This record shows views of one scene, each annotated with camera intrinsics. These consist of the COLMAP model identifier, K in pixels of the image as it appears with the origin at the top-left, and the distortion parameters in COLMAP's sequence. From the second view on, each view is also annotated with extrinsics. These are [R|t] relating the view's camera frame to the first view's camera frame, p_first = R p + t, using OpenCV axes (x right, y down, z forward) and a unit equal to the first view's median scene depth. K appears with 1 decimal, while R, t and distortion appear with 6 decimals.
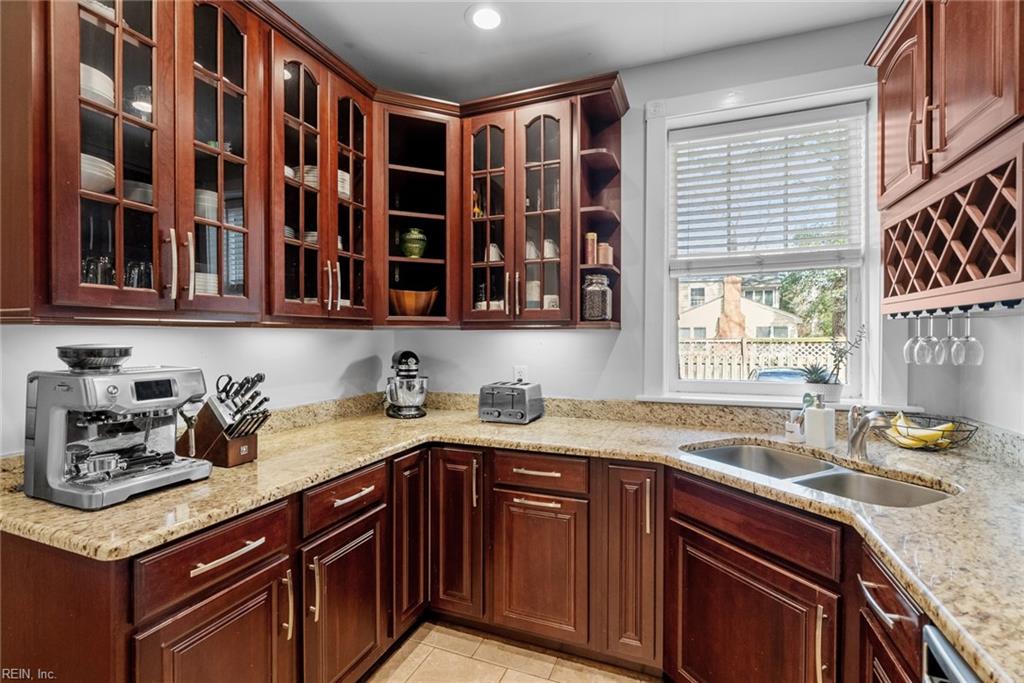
lens RADIAL K [[465.5, 0, 507.6], [0, 465.5, 341.8], [0, 0, 1]] dist [-0.003417, 0.001099]
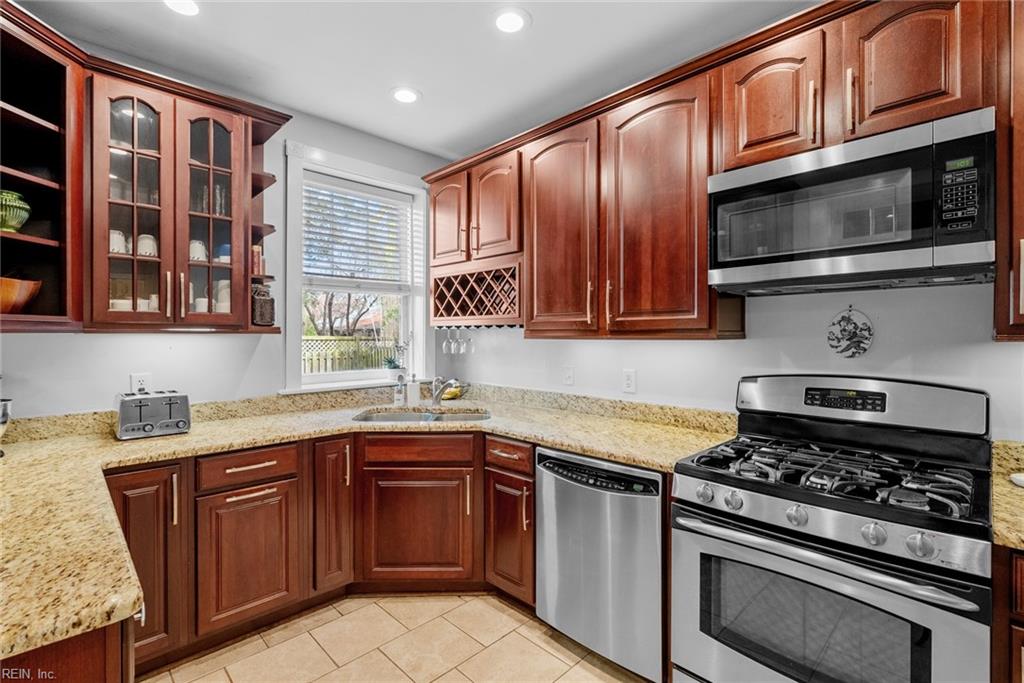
lens RADIAL K [[465.5, 0, 509.5], [0, 465.5, 338.2], [0, 0, 1]] dist [-0.003417, 0.001099]
pose [[0.409137, -0.005364, 0.912457, -0.578633], [0.007481, 0.999969, 0.002524, -0.013650], [-0.912442, 0.005794, 0.409164, 0.009263]]
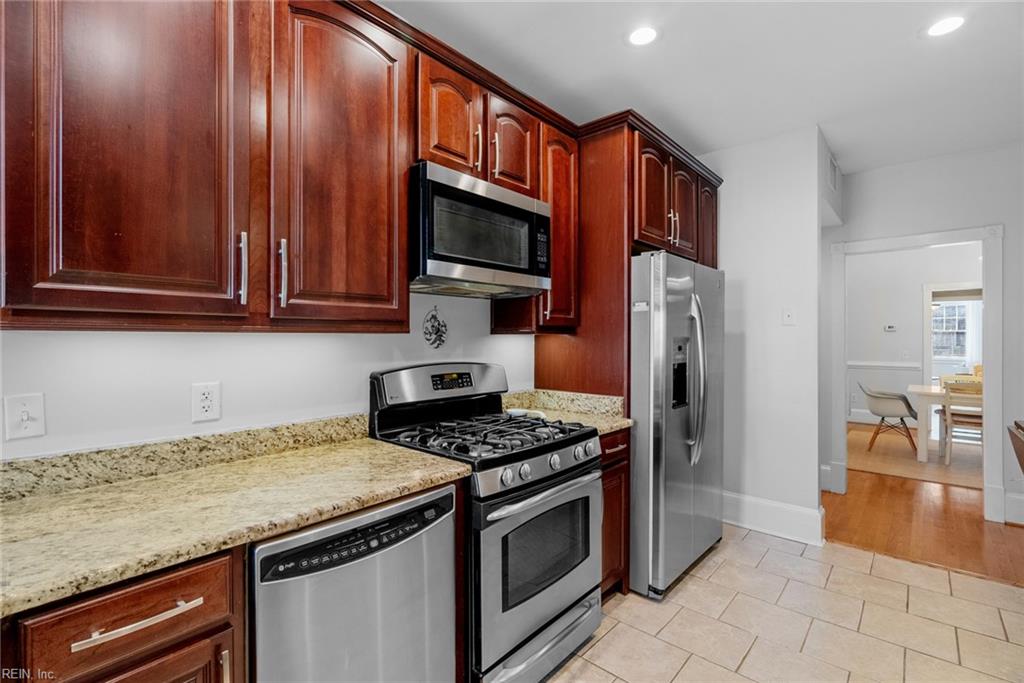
lens RADIAL K [[465.5, 0, 513.1], [0, 465.5, 339.4], [0, 0, 1]] dist [-0.003417, 0.001099]
pose [[-0.940094, -0.002733, 0.340905, -0.090123], [0.001574, 0.999922, 0.012357, -0.004935], [-0.340913, 0.012153, -0.940016, 0.702906]]
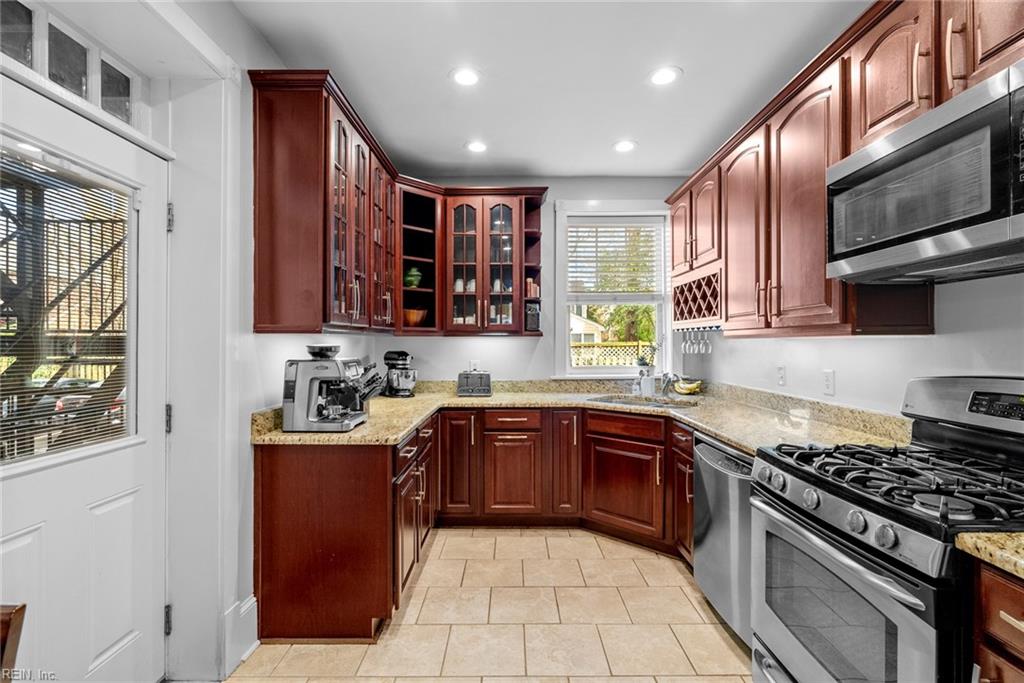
lens RADIAL K [[465.5, 0, 511.8], [0, 465.5, 344.2], [0, 0, 1]] dist [-0.003417, 0.001099]
pose [[0.929932, -0.003995, 0.367711, -0.489479], [0.006600, 0.999961, -0.005827, 0.010897], [-0.367673, 0.007846, 0.929922, -0.516333]]
